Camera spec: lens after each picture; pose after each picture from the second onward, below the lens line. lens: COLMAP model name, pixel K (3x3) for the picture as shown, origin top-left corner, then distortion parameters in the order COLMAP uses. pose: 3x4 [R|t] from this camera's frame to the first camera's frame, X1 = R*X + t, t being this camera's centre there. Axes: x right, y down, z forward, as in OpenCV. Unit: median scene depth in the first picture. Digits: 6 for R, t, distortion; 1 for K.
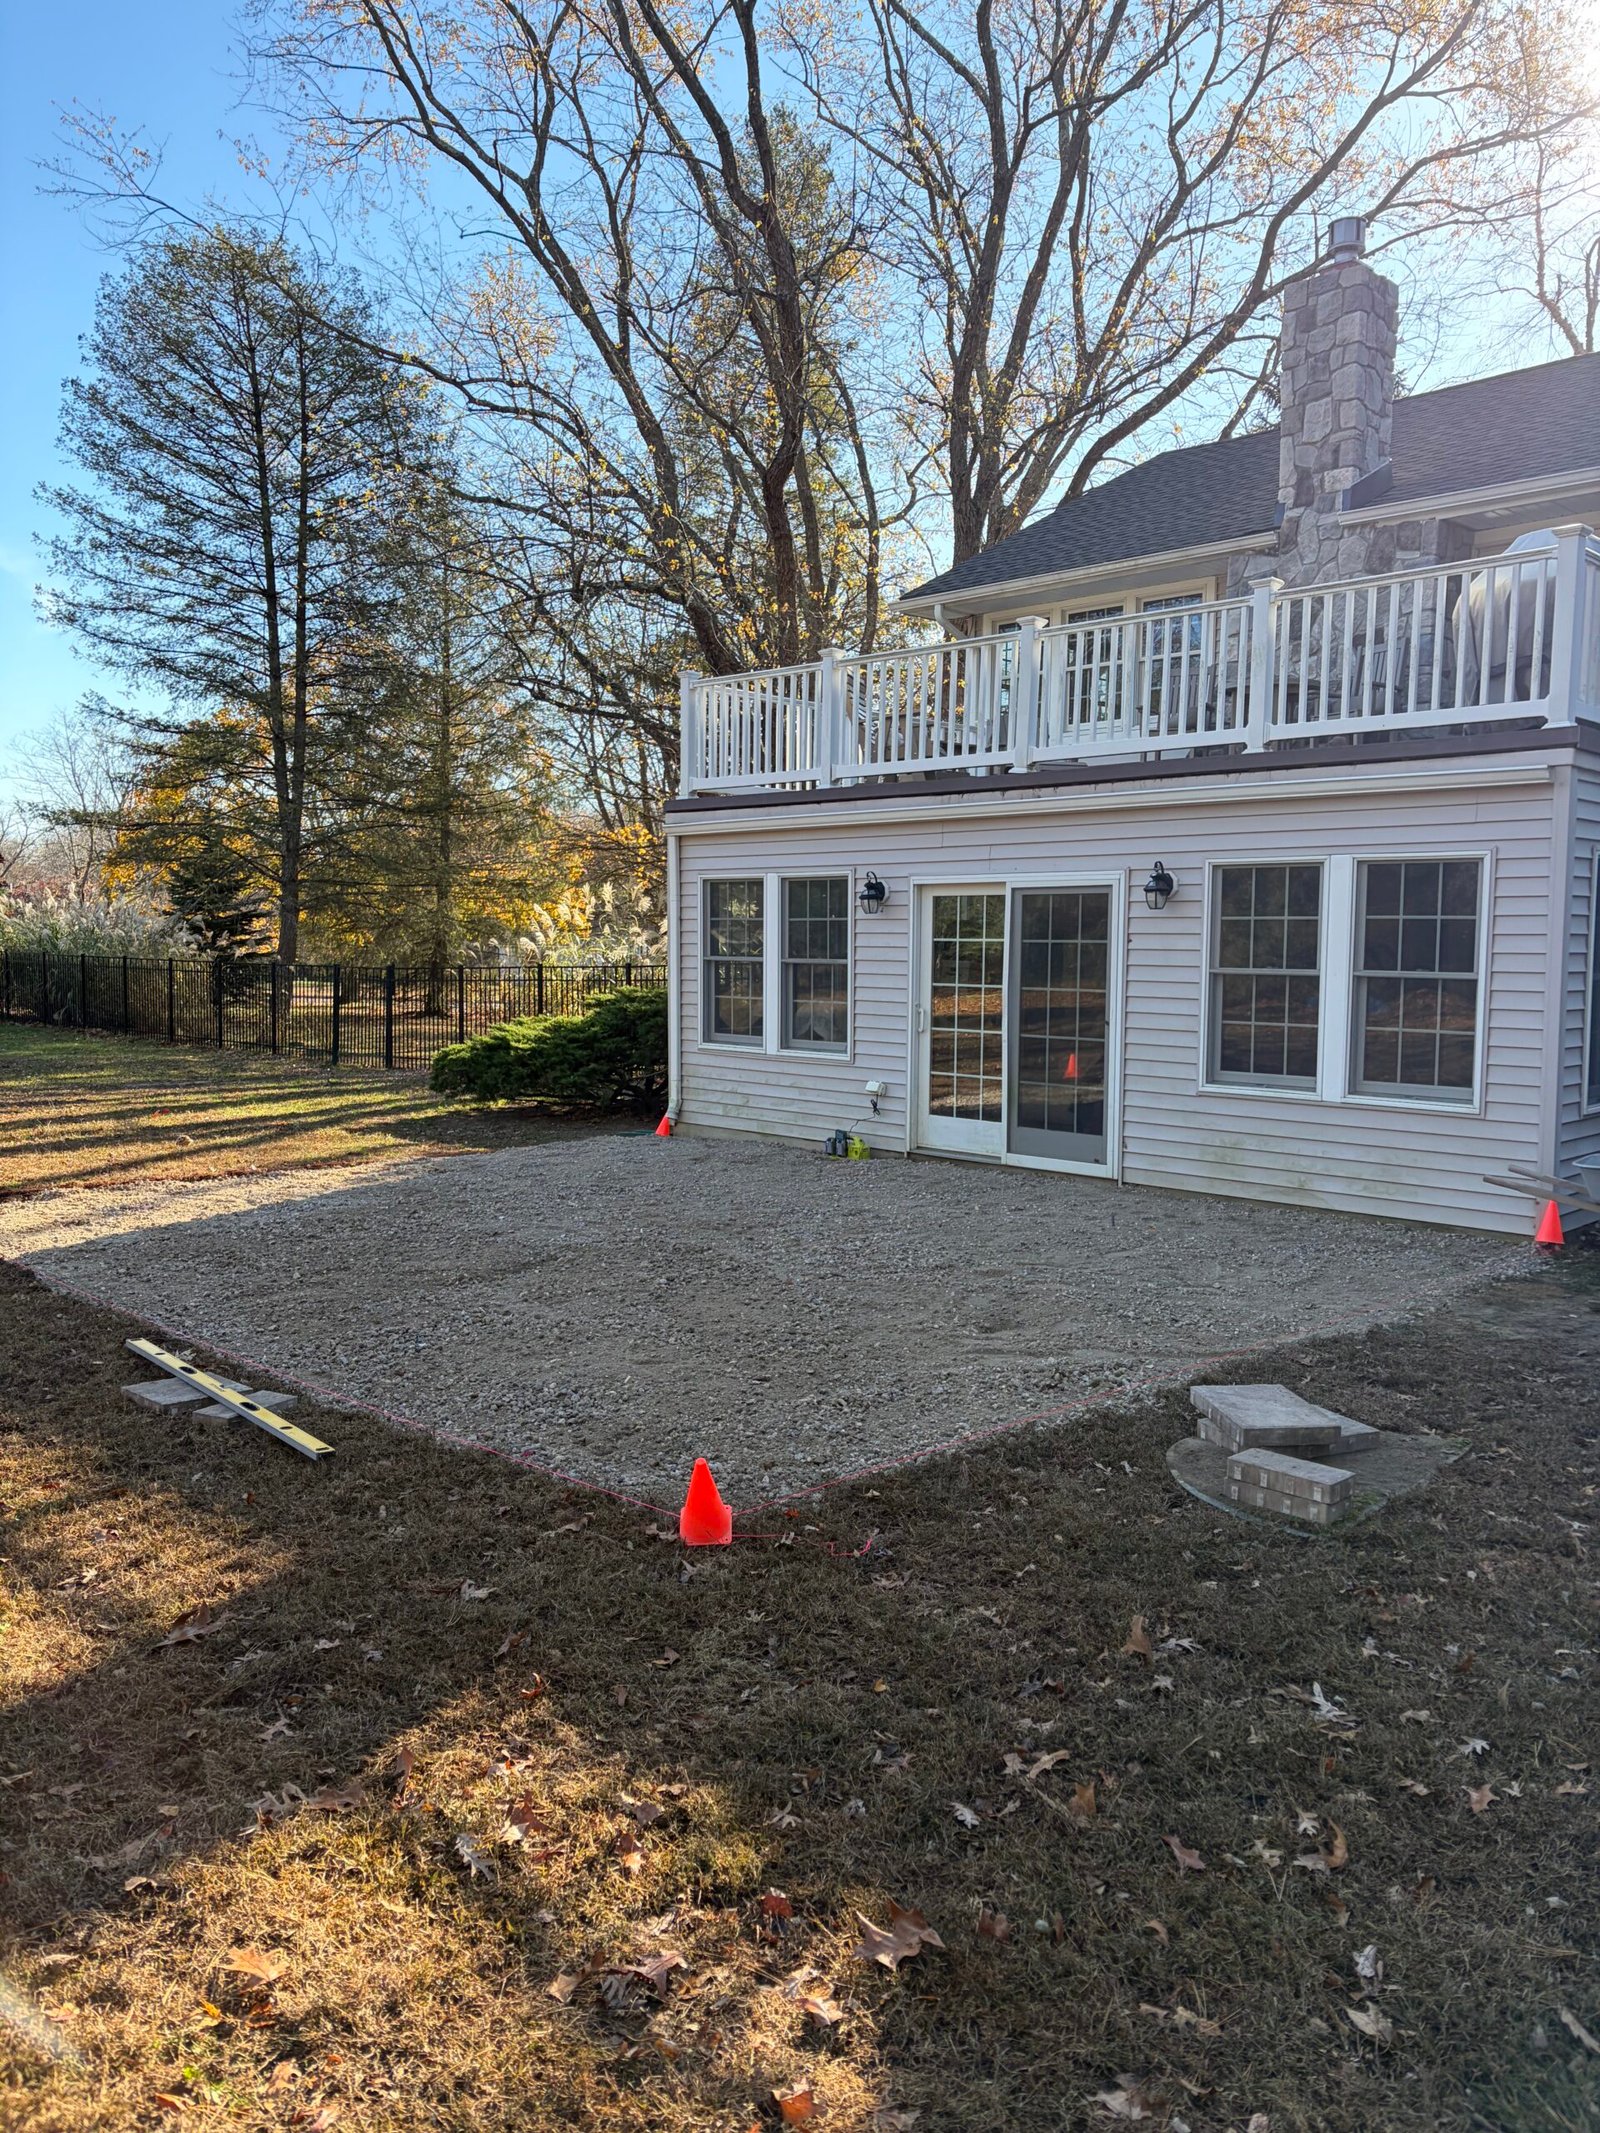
lens RADIAL K [[1584.4, 0, 800.0], [0, 1584.4, 1066.5], [0, 0, 1]] dist [0.041053, -0.046057]
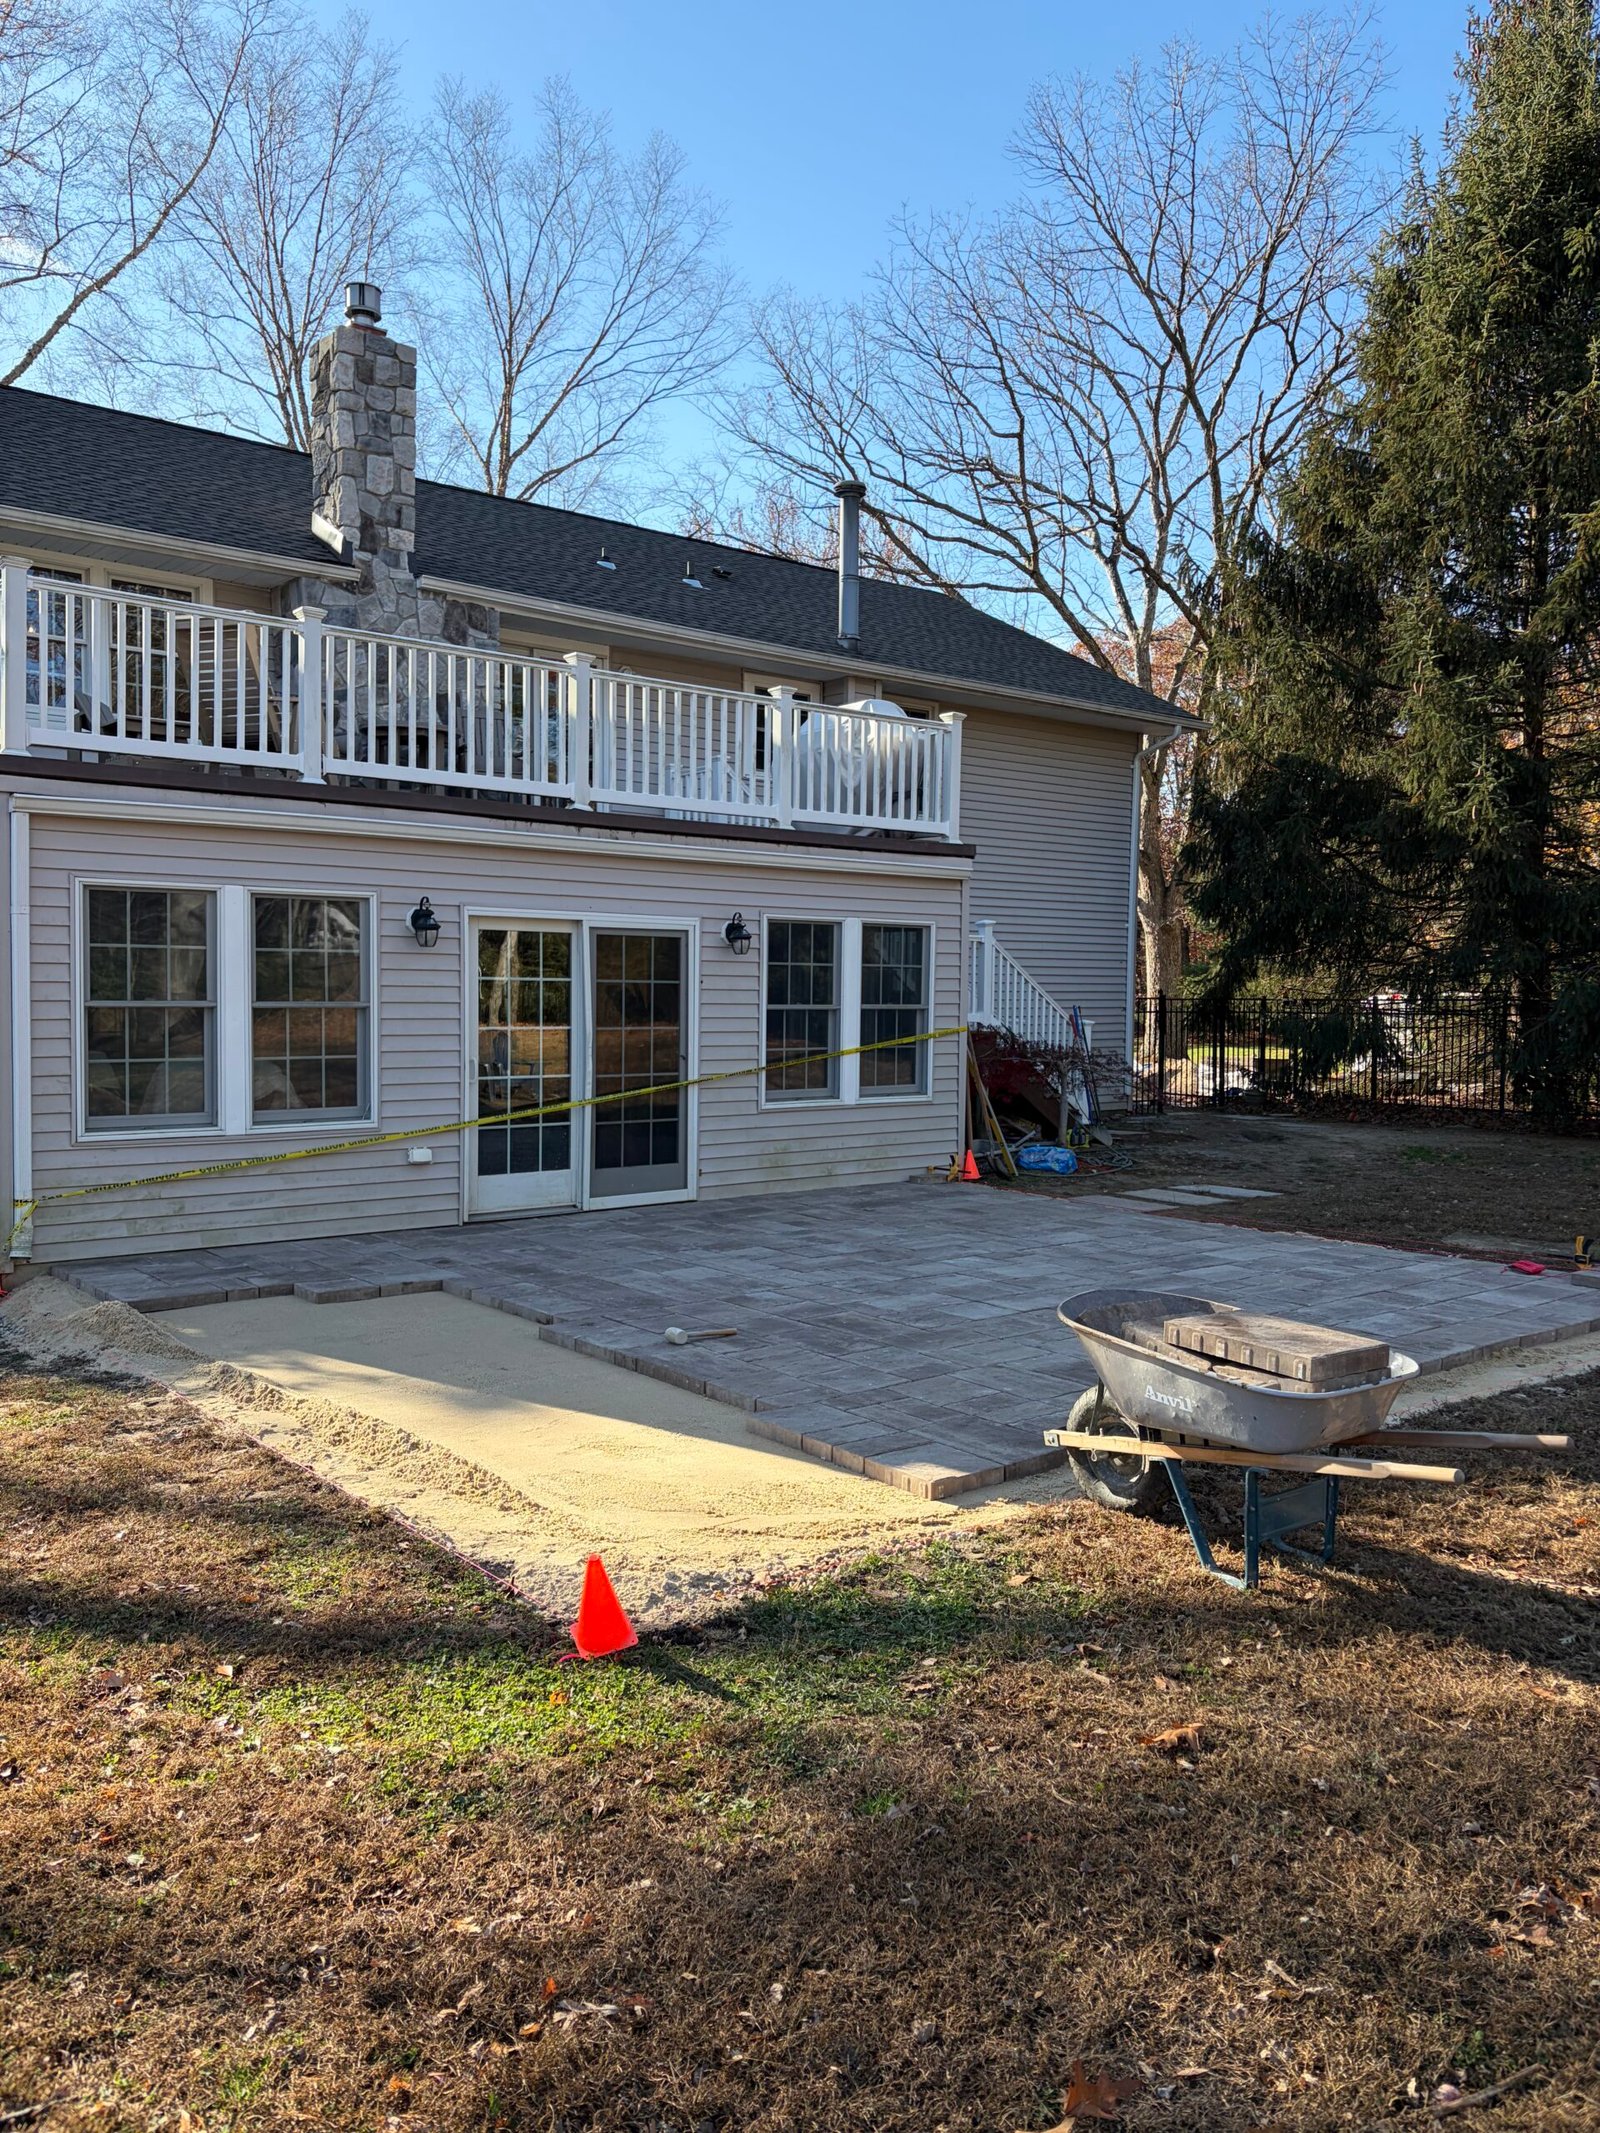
lens RADIAL K [[1590.7, 0, 802.8], [0, 1590.7, 1071.1], [0, 0, 1]] dist [0.041089, -0.046246]
pose [[0.119395, -0.058164, 0.991142, -0.733361], [0.072292, 0.996142, 0.049749, -0.055871], [-0.990211, 0.065712, 0.123139, 0.666778]]
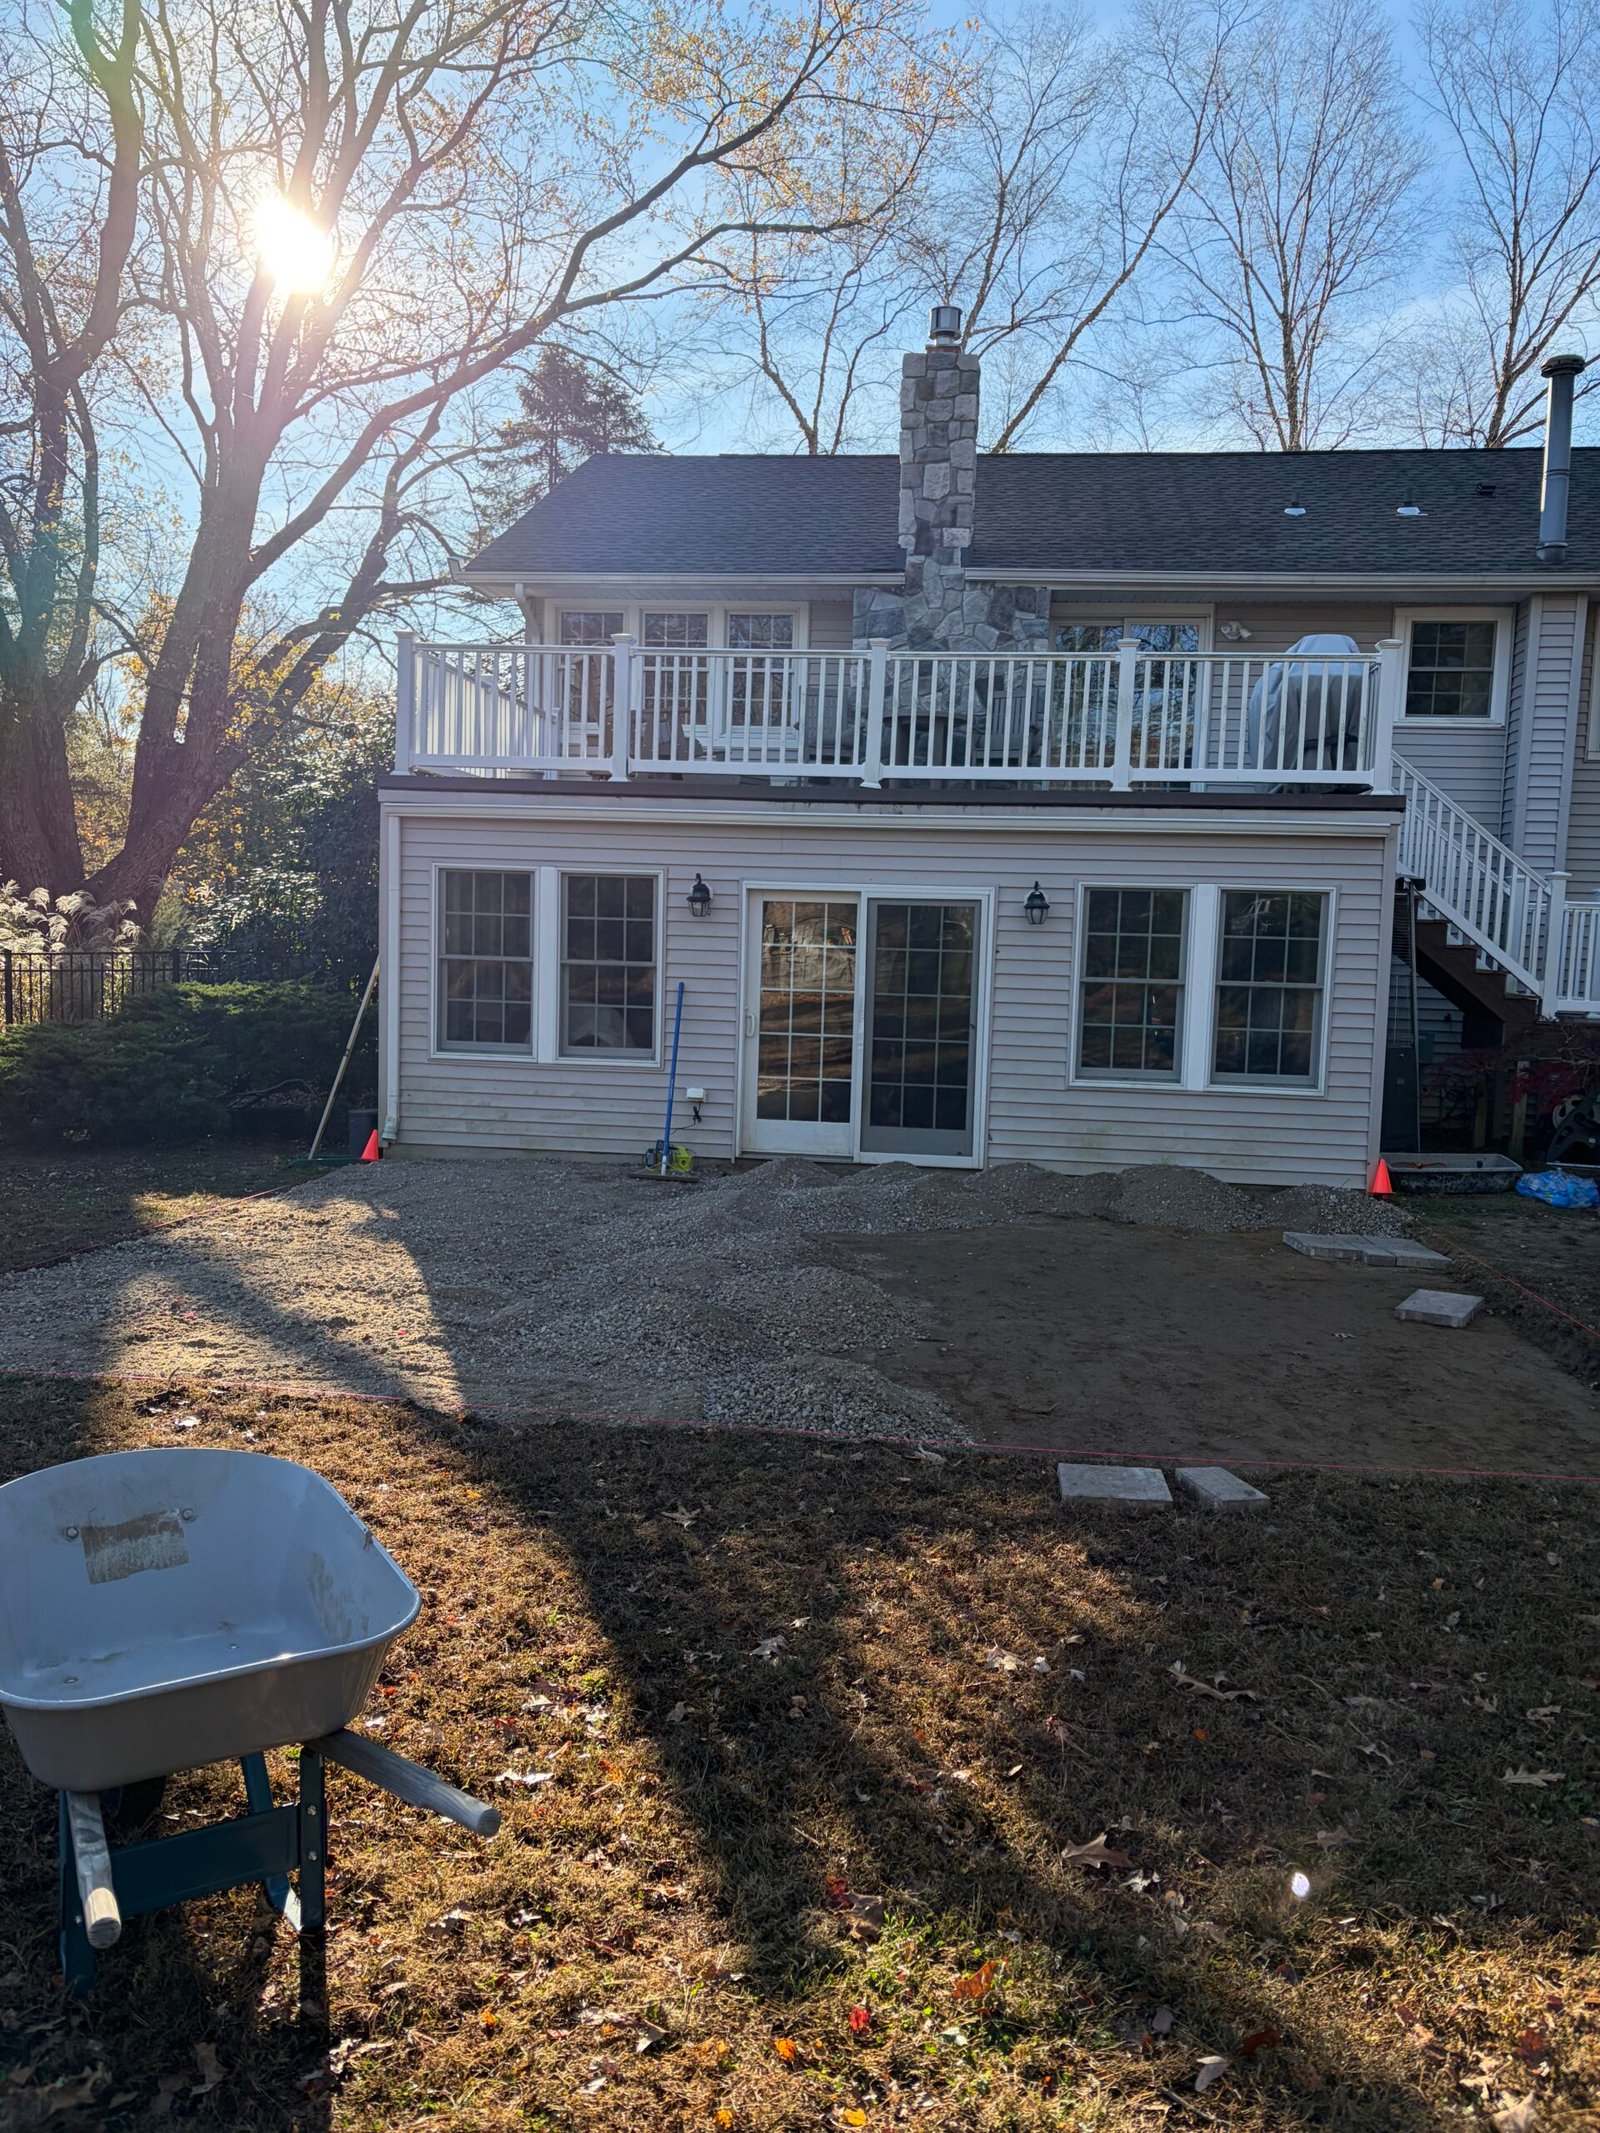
lens RADIAL K [[1542.2, 0, 806.7], [0, 1542.2, 1065.6], [0, 0, 1]] dist [0.042444, -0.035793]
pose [[0.793028, -0.040977, 0.607805, -0.457828], [0.027103, 0.999120, 0.031997, -0.031678], [-0.608582, -0.008902, 0.793441, 0.195129]]
